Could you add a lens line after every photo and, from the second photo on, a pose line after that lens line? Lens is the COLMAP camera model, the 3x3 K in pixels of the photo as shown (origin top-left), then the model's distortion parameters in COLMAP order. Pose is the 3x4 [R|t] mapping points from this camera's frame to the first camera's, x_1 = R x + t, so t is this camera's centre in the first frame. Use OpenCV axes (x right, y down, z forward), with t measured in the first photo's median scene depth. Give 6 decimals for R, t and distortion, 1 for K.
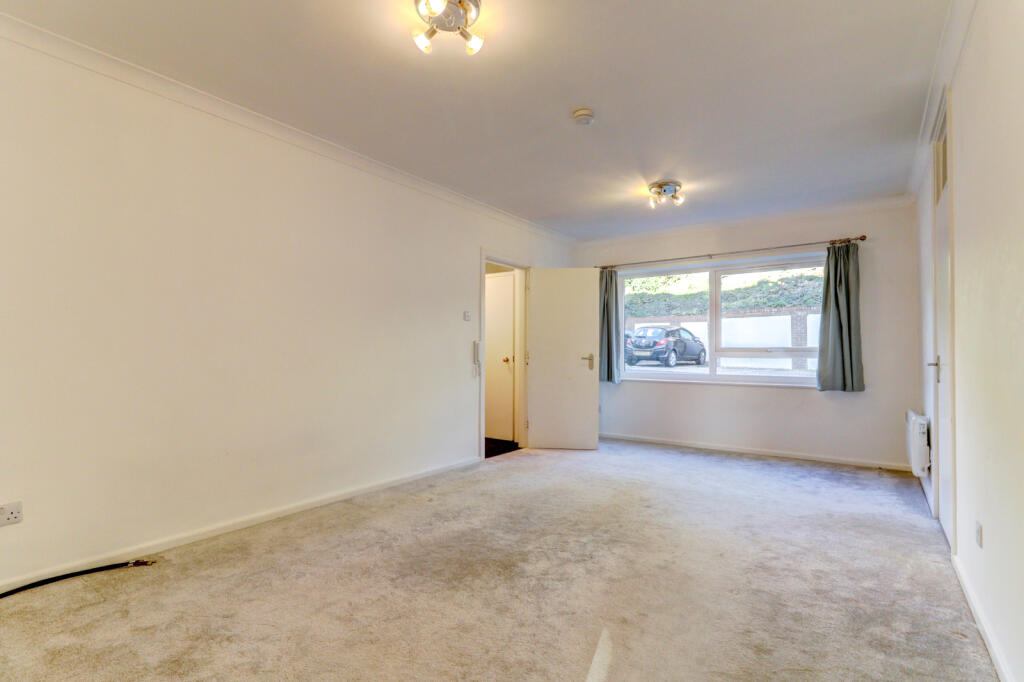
lens RADIAL K [[470.1, 0, 512.0], [0, 470.1, 341.0], [0, 0, 1]] dist [0.028528, -0.000077]
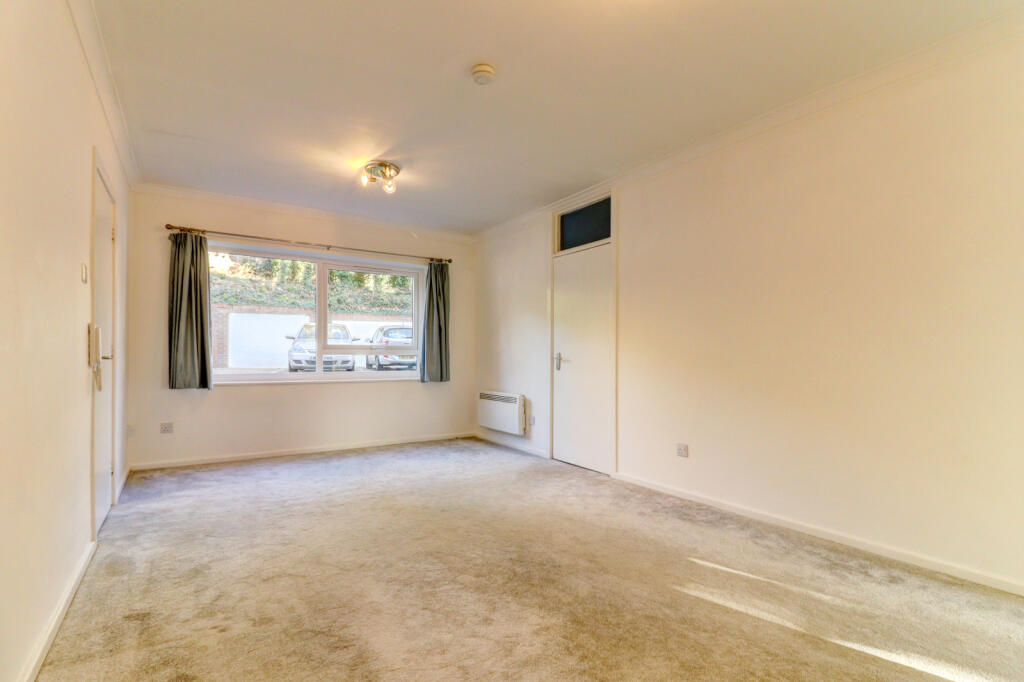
lens RADIAL K [[470.1, 0, 512.0], [0, 470.1, 341.0], [0, 0, 1]] dist [0.028528, -0.000077]
pose [[0.406174, 0.025032, 0.913453, -0.355669], [-0.028097, 0.999494, -0.014896, 0.014264], [-0.913364, -0.019615, 0.406671, 0.335856]]
